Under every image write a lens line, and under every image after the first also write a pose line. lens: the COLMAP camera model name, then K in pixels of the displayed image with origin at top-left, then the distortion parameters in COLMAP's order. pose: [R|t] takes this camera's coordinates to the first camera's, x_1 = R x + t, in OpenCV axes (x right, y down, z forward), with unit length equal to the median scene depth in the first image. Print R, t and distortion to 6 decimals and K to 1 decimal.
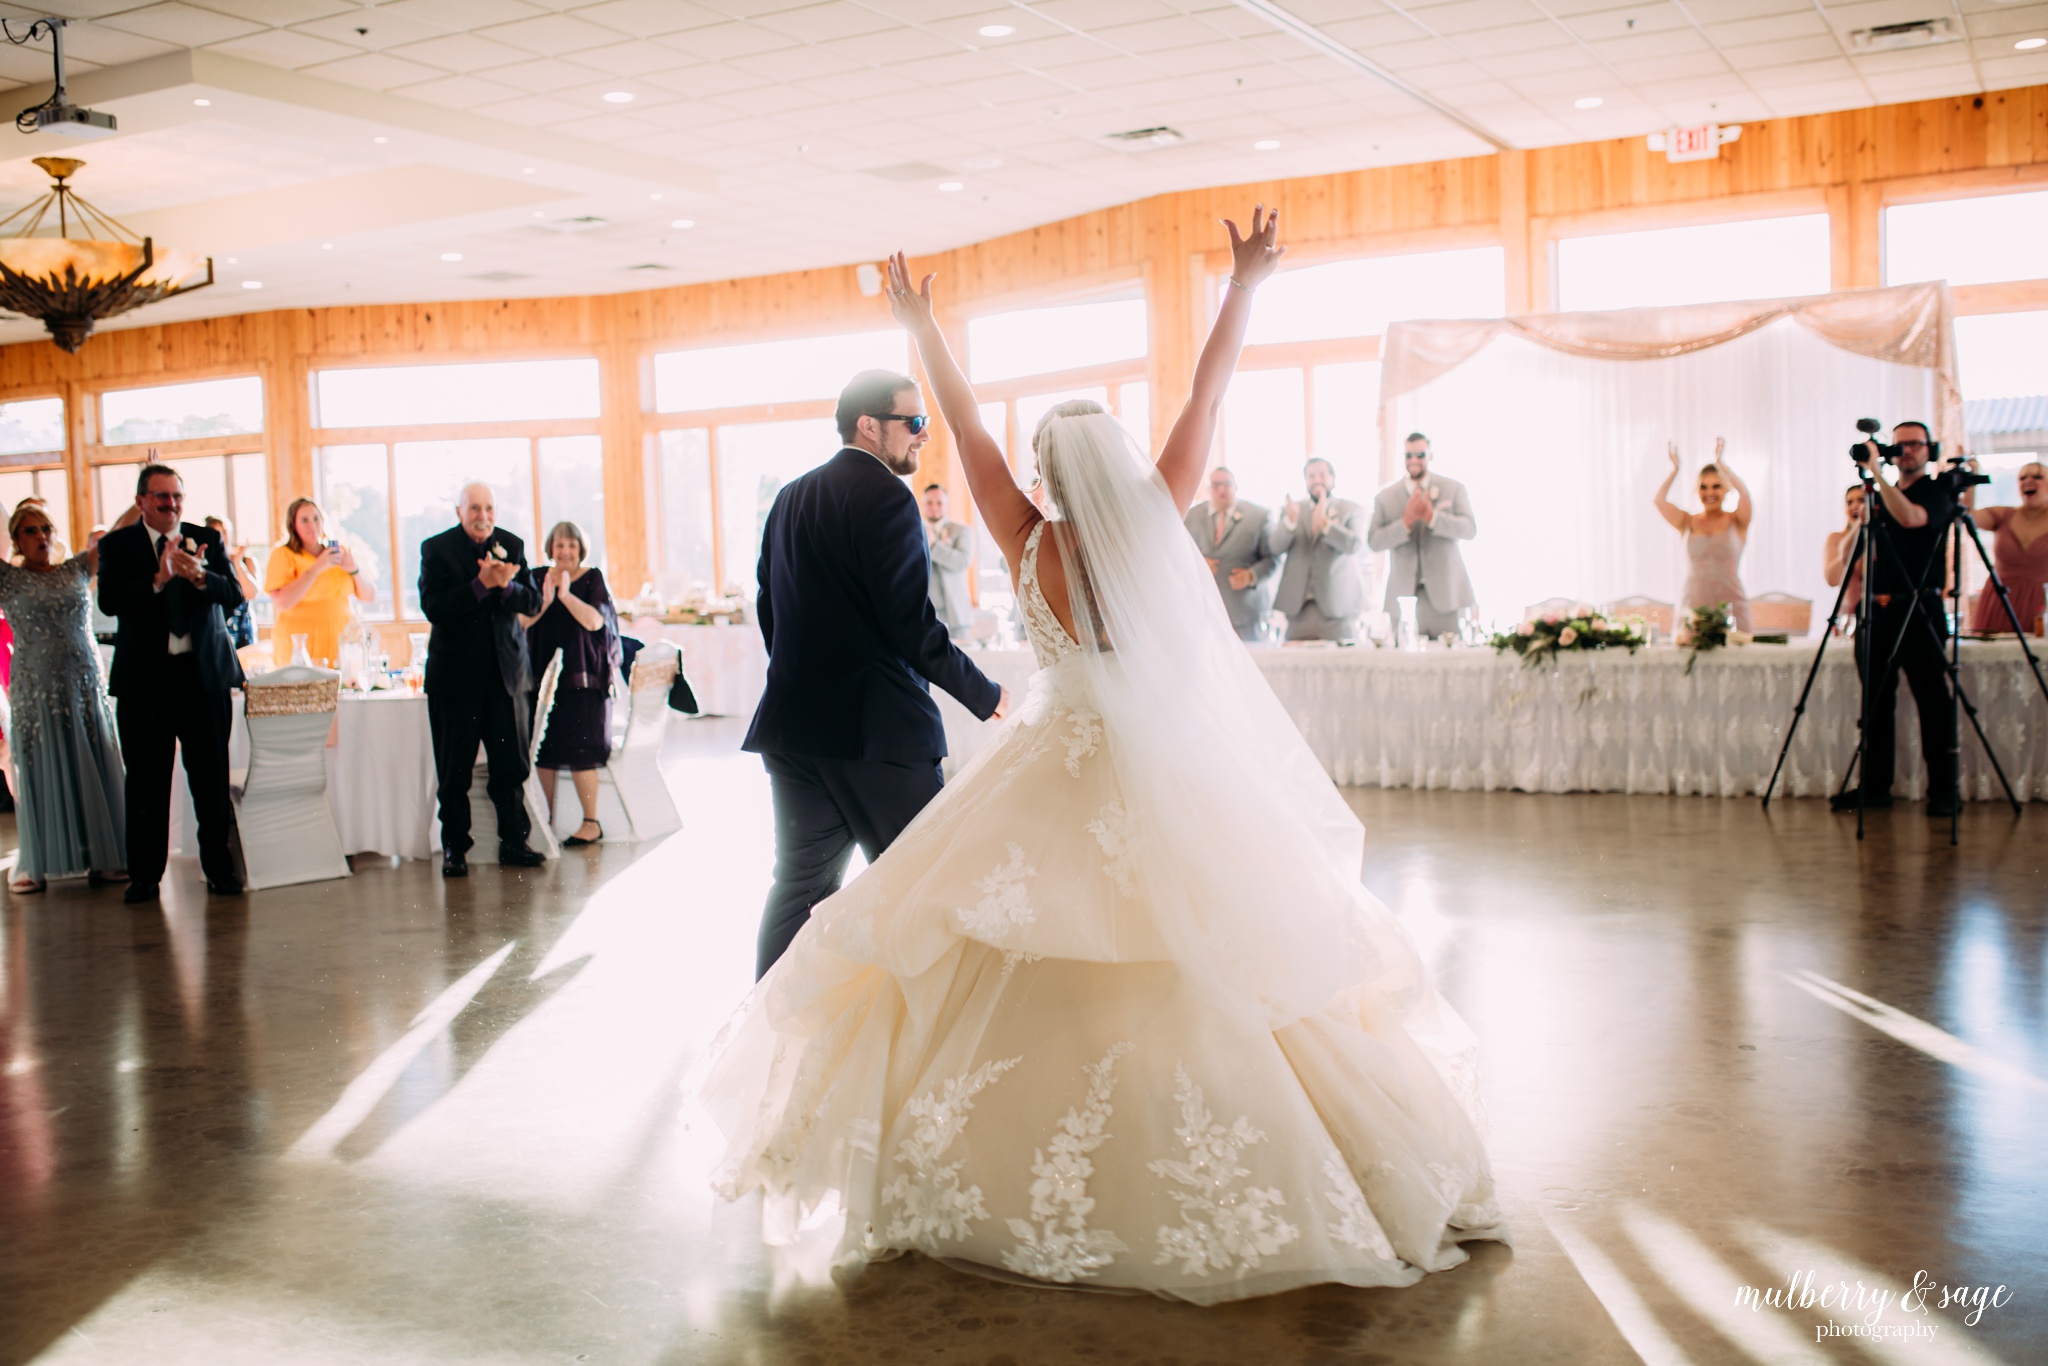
lens RADIAL K [[1996.3, 0, 1024.0], [0, 1996.3, 683.0], [0, 0, 1]] dist [-0.060948, 0.088941]
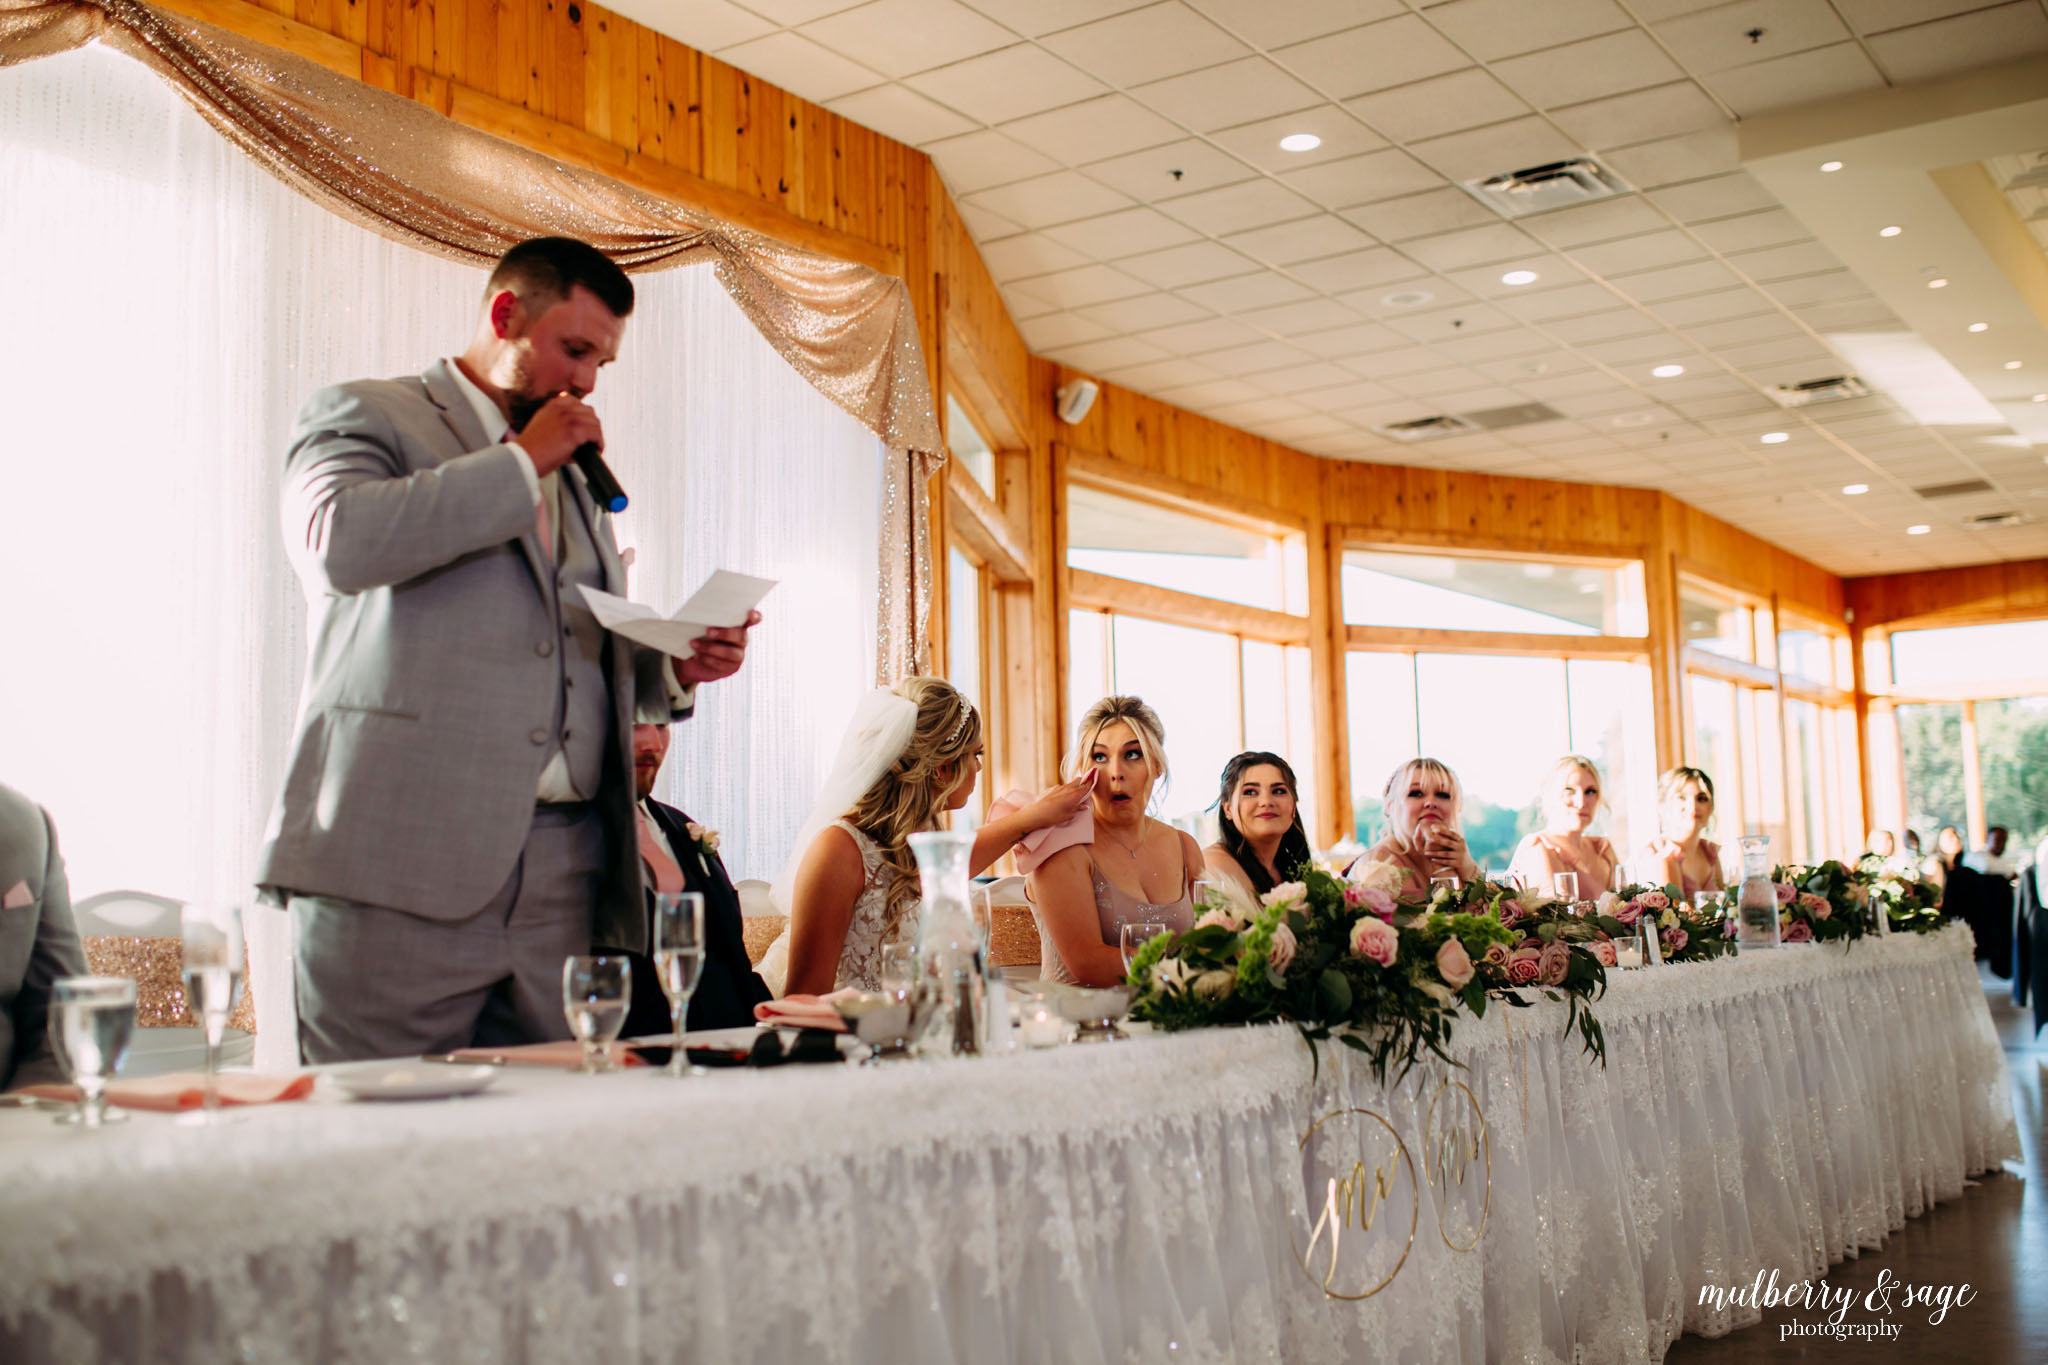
lens RADIAL K [[2073.3, 0, 1075.9], [0, 2073.3, 677.8], [0, 0, 1]] dist [-0.046350, 0.015362]
pose [[0.086389, 0.133782, 0.987238, -0.037251], [0.085227, 0.986318, -0.141115, -0.020629], [-0.992609, 0.096330, 0.073805, 0.786435]]
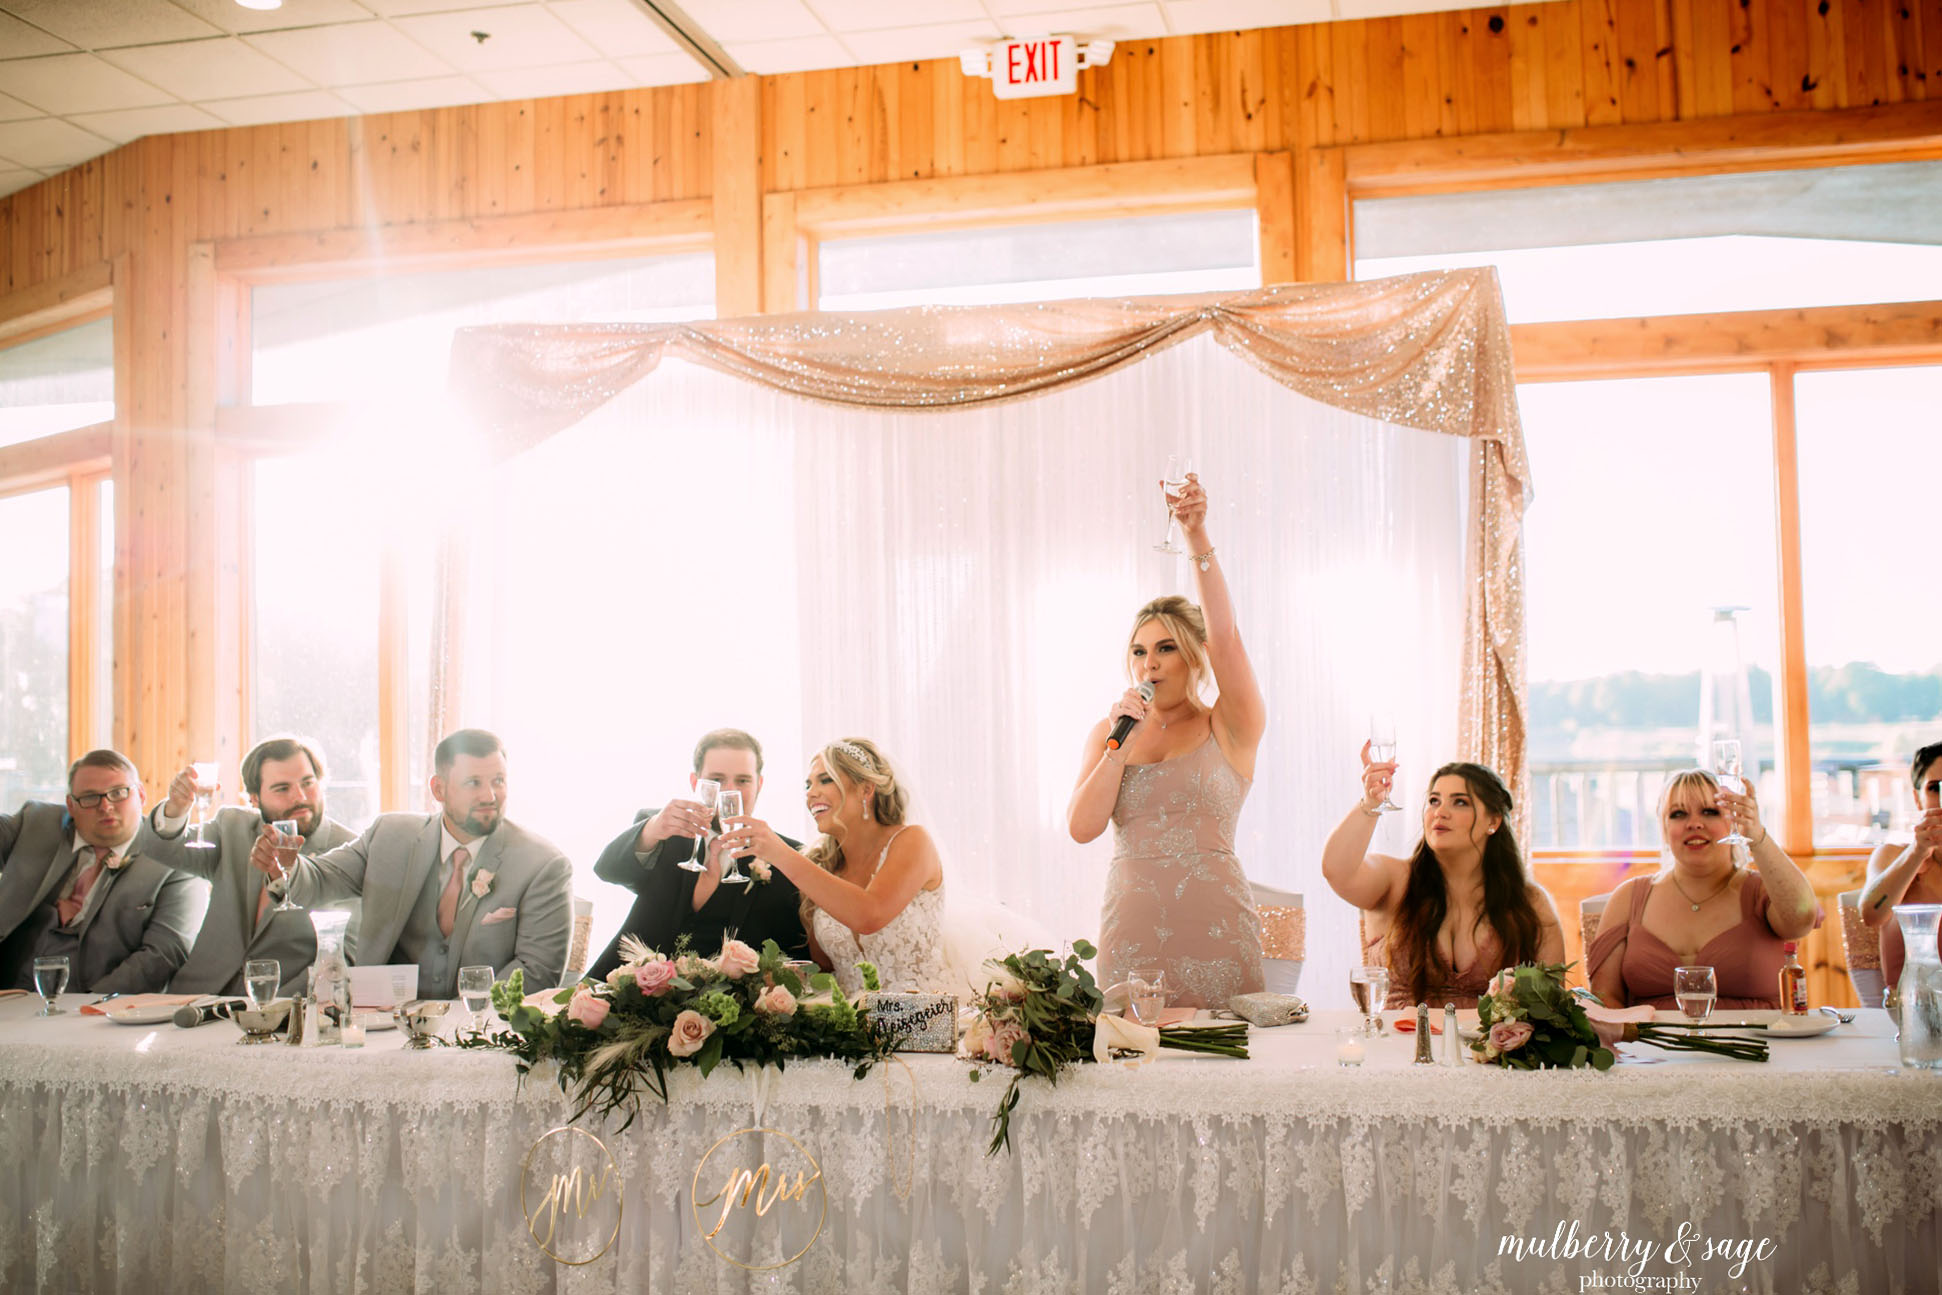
lens RADIAL K [[1966.0, 0, 1020.2], [0, 1966.0, 643.1], [0, 0, 1]] dist [-0.046350, 0.015362]
pose [[0.955665, 0.028471, 0.293077, 0.171231], [0.007519, 0.992631, -0.120946, -0.039097], [-0.294361, 0.117787, 0.948408, 0.479939]]
